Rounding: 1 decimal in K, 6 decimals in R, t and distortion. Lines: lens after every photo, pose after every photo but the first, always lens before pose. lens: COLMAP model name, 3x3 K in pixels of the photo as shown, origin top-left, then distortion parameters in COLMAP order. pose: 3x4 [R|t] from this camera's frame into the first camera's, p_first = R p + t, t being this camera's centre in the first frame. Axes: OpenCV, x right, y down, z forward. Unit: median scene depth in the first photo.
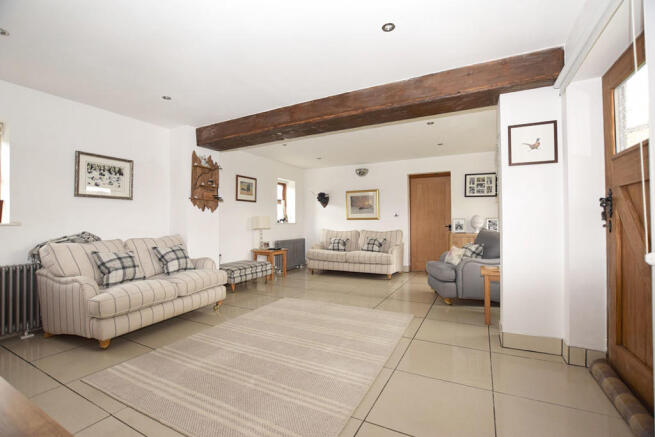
lens RADIAL K [[287.8, 0, 326.1], [0, 287.8, 216.6], [0, 0, 1]] dist [-0.029174, -0.000059]
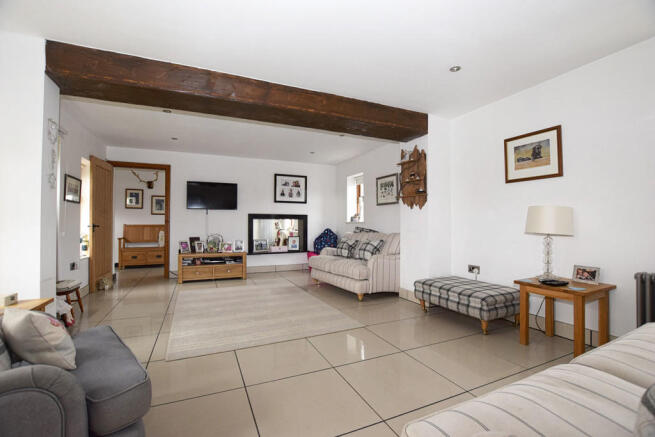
lens RADIAL K [[287.8, 0, 325.3], [0, 287.8, 218.5], [0, 0, 1]] dist [-0.029174, -0.000059]
pose [[-0.611574, -0.009902, -0.791125, 0.367701], [0.017675, 0.999501, -0.026174, 0.024624], [0.790990, -0.029991, -0.611094, 1.033594]]
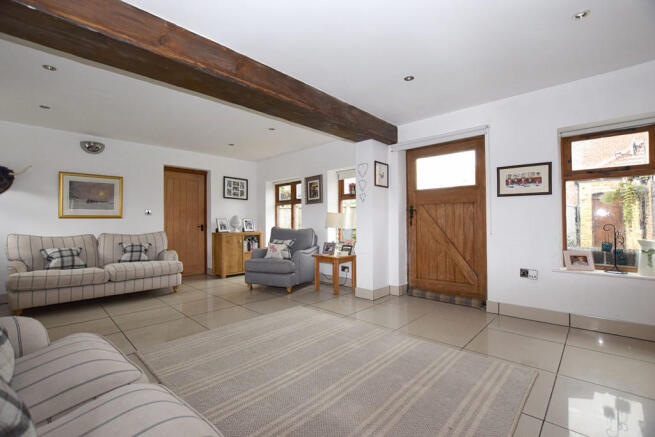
lens RADIAL K [[287.8, 0, 325.6], [0, 287.8, 221.0], [0, 0, 1]] dist [-0.029174, -0.000059]
pose [[0.280756, 0.004733, 0.959767, -0.450523], [-0.016452, 0.999865, -0.000118, 0.010414], [-0.959638, -0.015757, 0.280796, 0.371356]]
